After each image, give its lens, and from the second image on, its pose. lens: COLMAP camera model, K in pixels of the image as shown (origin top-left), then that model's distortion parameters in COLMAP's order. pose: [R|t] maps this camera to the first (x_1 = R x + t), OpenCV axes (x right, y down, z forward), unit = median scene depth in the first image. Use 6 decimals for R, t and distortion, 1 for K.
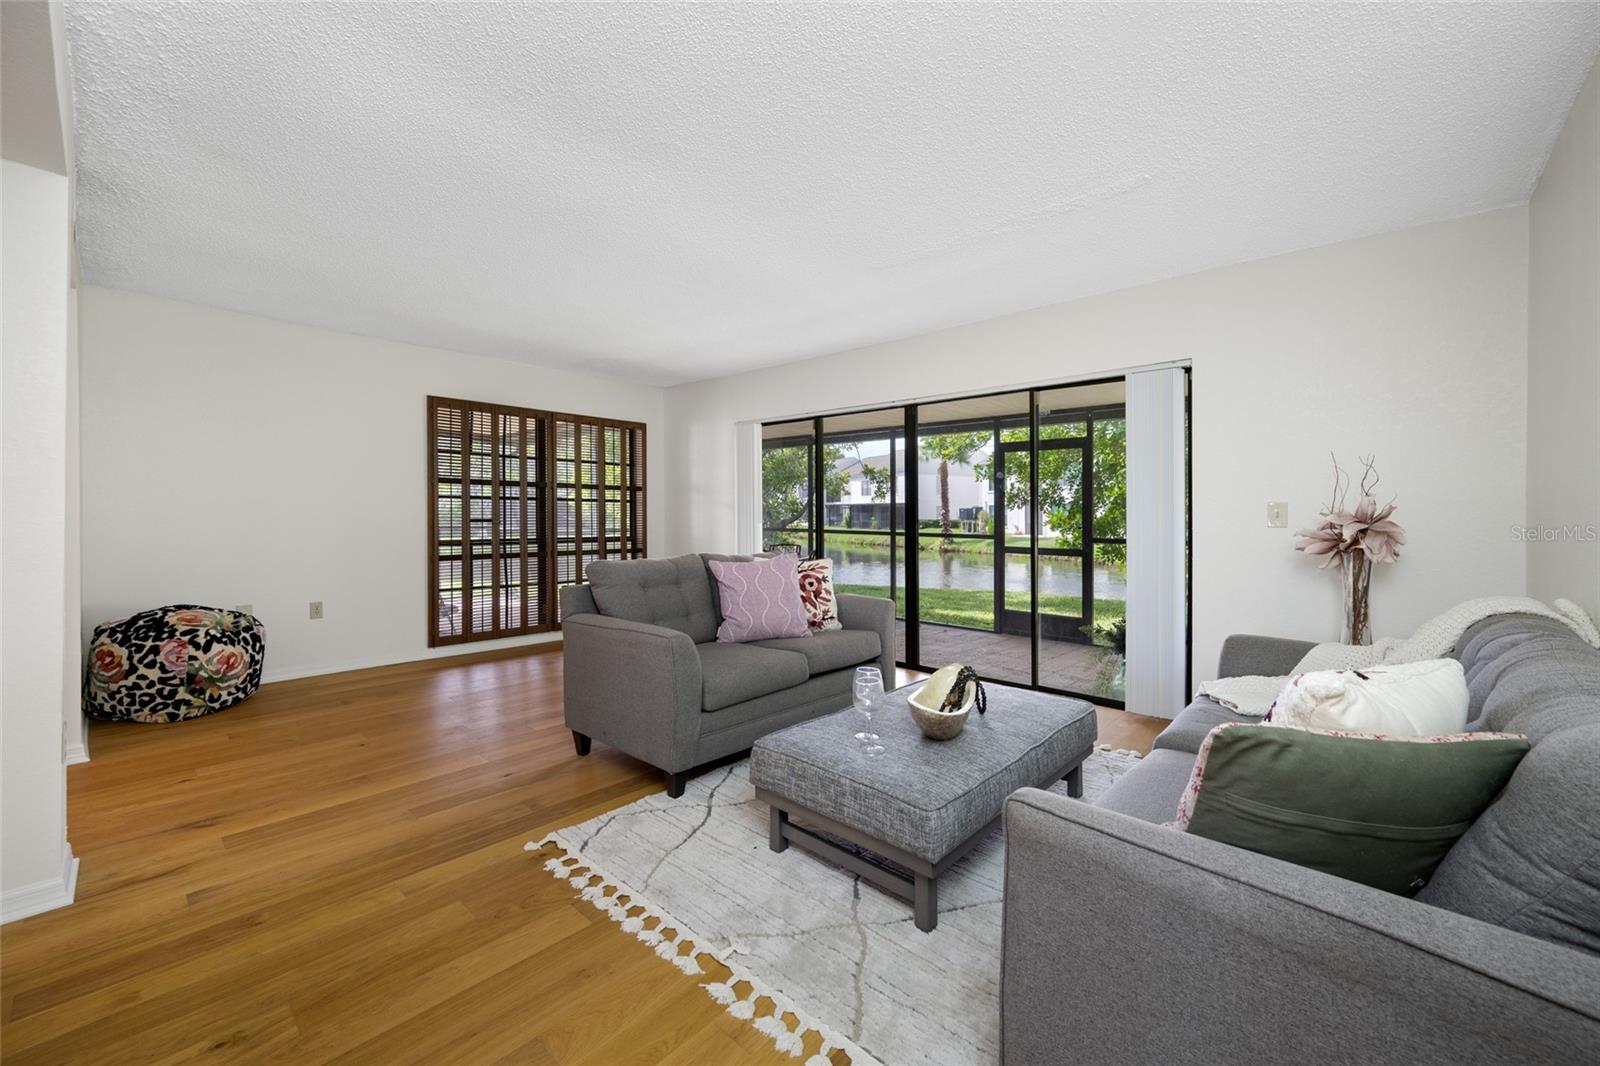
lens RADIAL K [[630.6, 0, 799.2], [0, 630.6, 522.3], [0, 0, 1]] dist [0.002492, 0.000377]
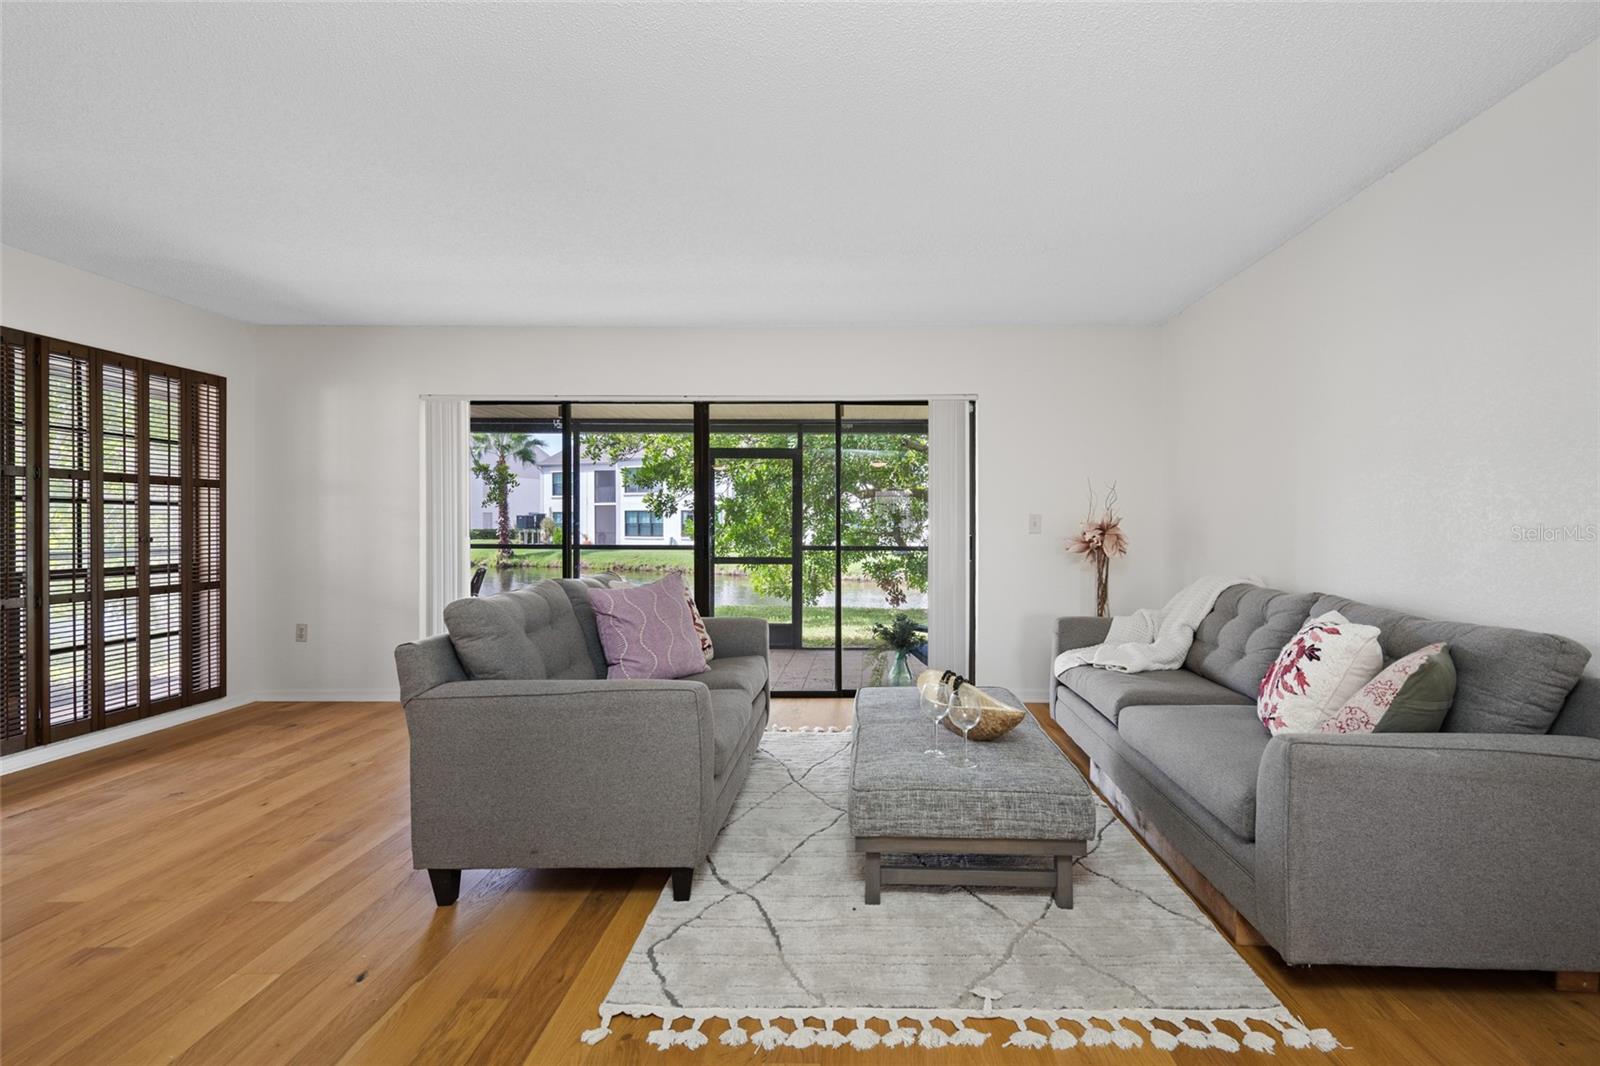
lens RADIAL K [[689.2, 0, 847.6], [0, 689.2, 528.4], [0, 0, 1]] dist [0.000368, 0.000064]
pose [[0.748331, -0.009336, 0.663259, -0.596311], [0.011447, 0.999934, 0.001160, -0.010135], [-0.663226, 0.006724, 0.748389, 0.244915]]
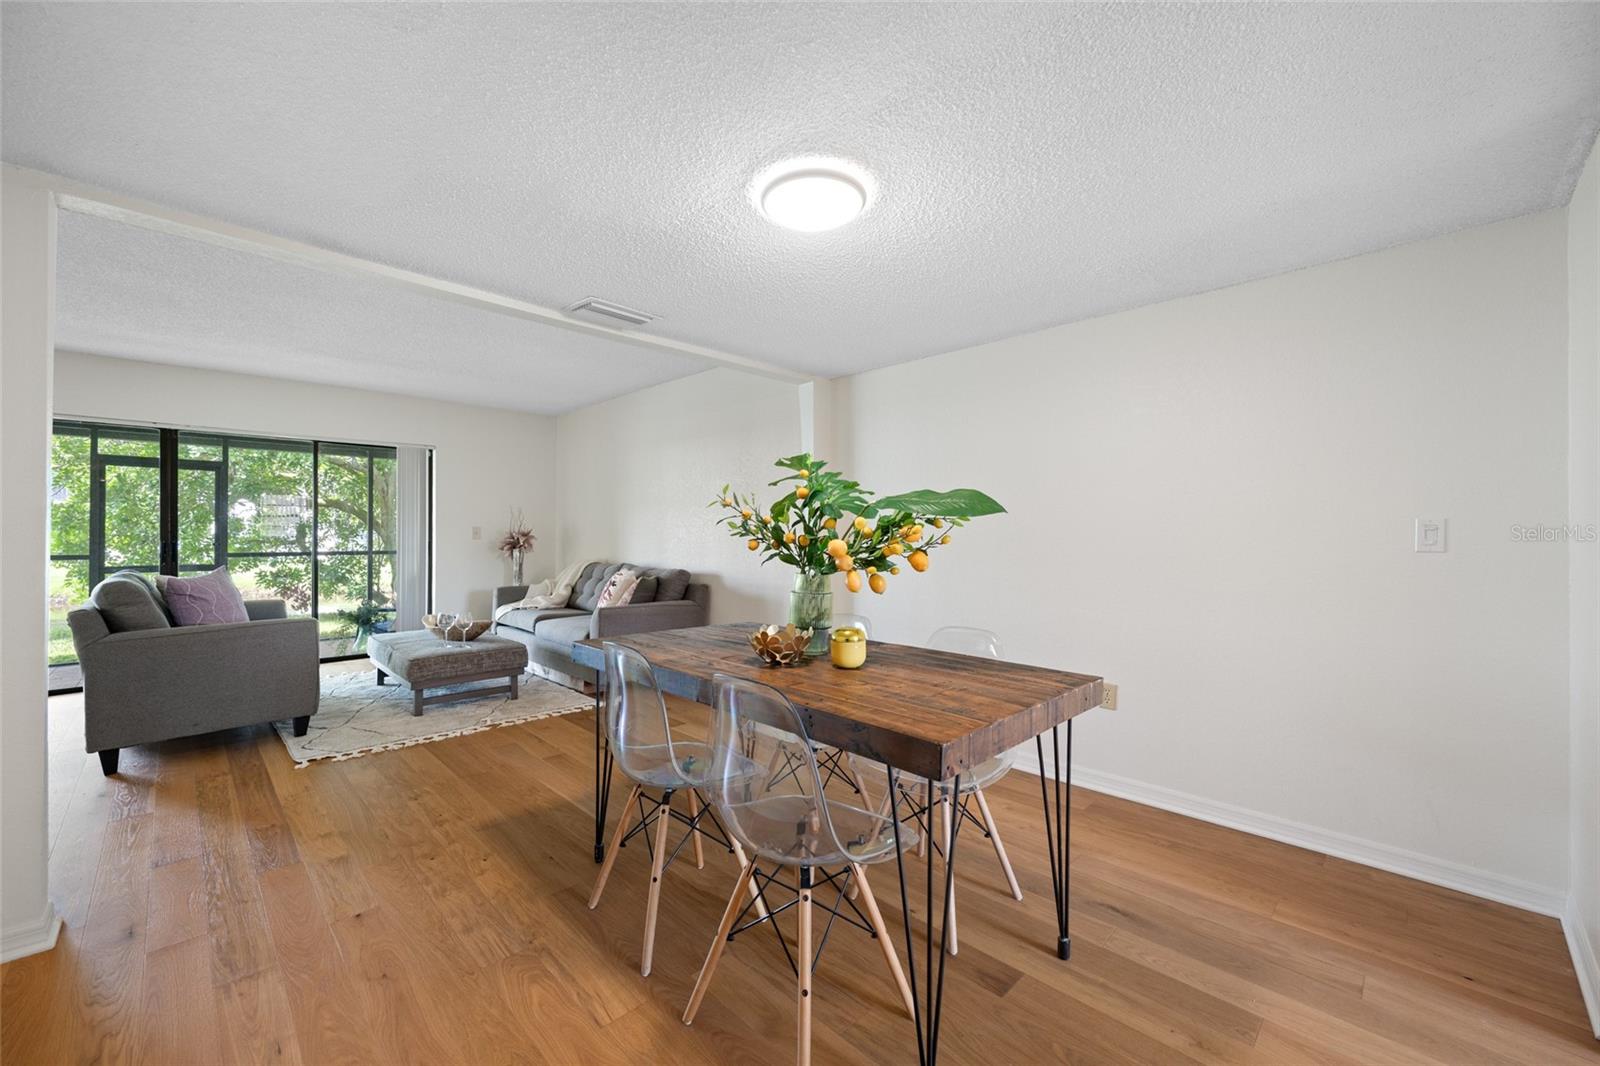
lens RADIAL K [[632.3, 0, 805.2], [0, 632.3, 531.1], [0, 0, 1]] dist [0.000151, -0.000069]
pose [[0.043196, -0.002306, 0.999064, -1.549684], [0.009942, 0.999949, 0.001879, -0.010873], [-0.999017, 0.009852, 0.043217, -0.180897]]
